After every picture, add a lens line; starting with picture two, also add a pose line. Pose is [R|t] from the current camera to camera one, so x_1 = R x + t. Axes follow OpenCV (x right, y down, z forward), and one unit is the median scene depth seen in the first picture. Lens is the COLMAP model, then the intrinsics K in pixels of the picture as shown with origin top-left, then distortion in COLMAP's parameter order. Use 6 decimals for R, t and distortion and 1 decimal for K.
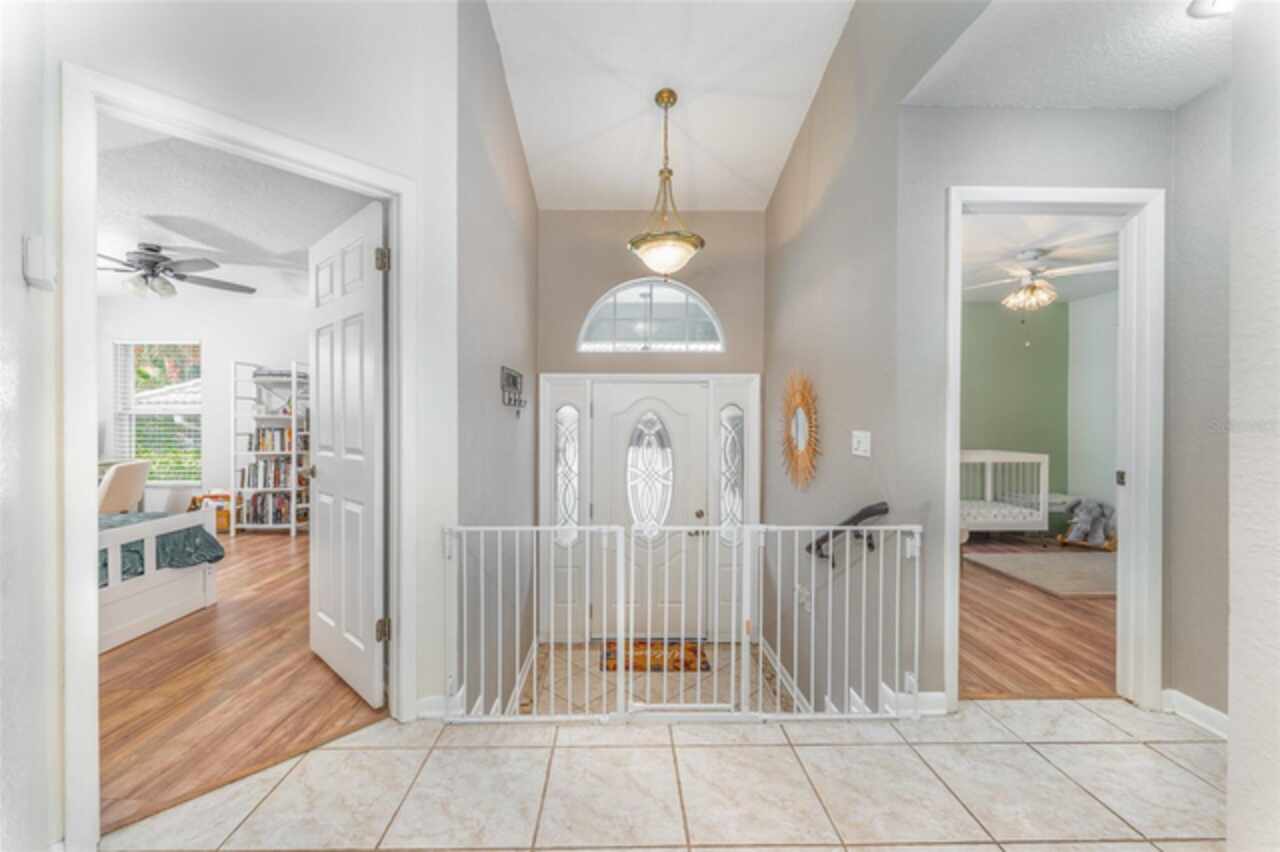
lens RADIAL K [[513.3, 0, 633.5], [0, 513.3, 423.5], [0, 0, 1]] dist [-0.002119, -0.000081]
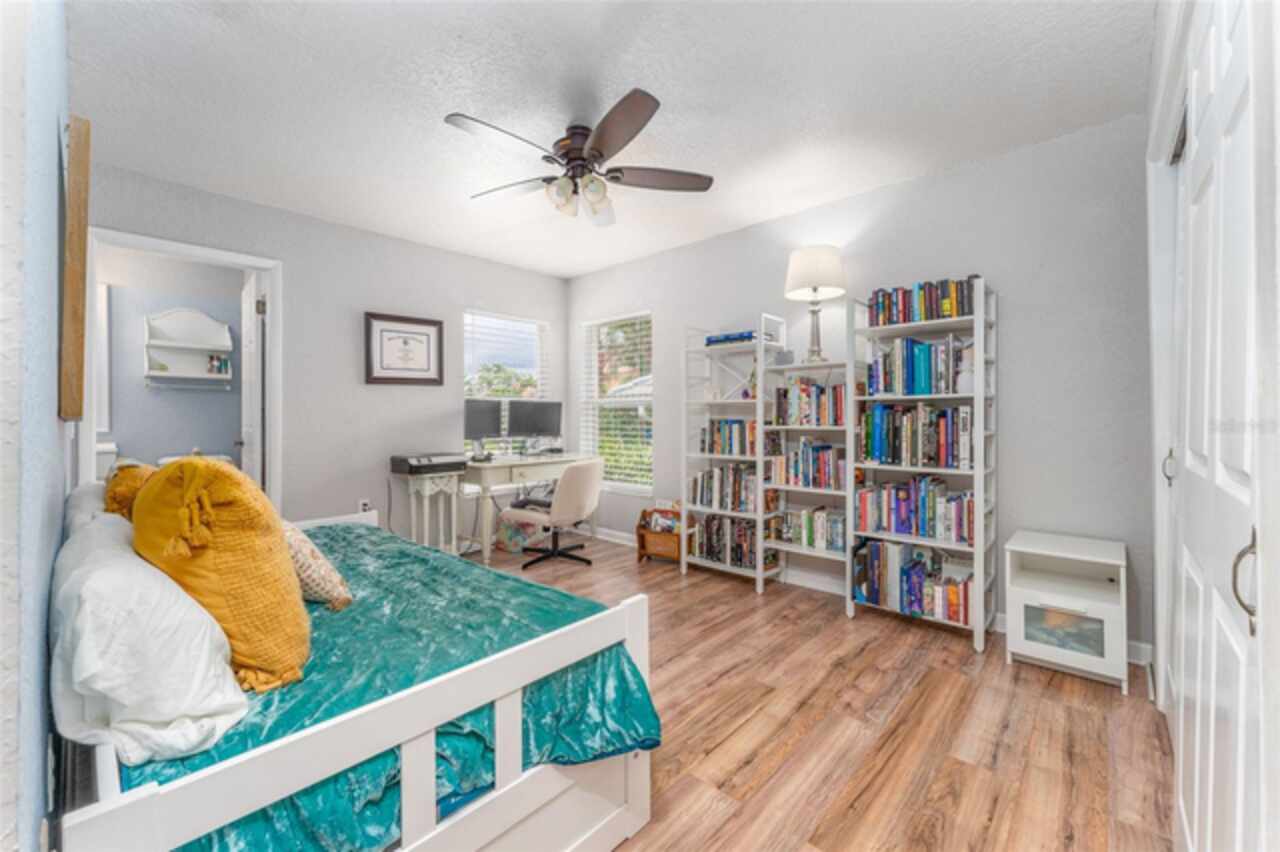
lens RADIAL K [[513.3, 0, 634.4], [0, 513.3, 421.9], [0, 0, 1]] dist [-0.002119, -0.000081]
pose [[0.719970, 0.000399, -0.694005, -0.334061], [0.006492, 0.999952, 0.007310, 0.005999], [0.693975, -0.009769, 0.719933, 0.437545]]
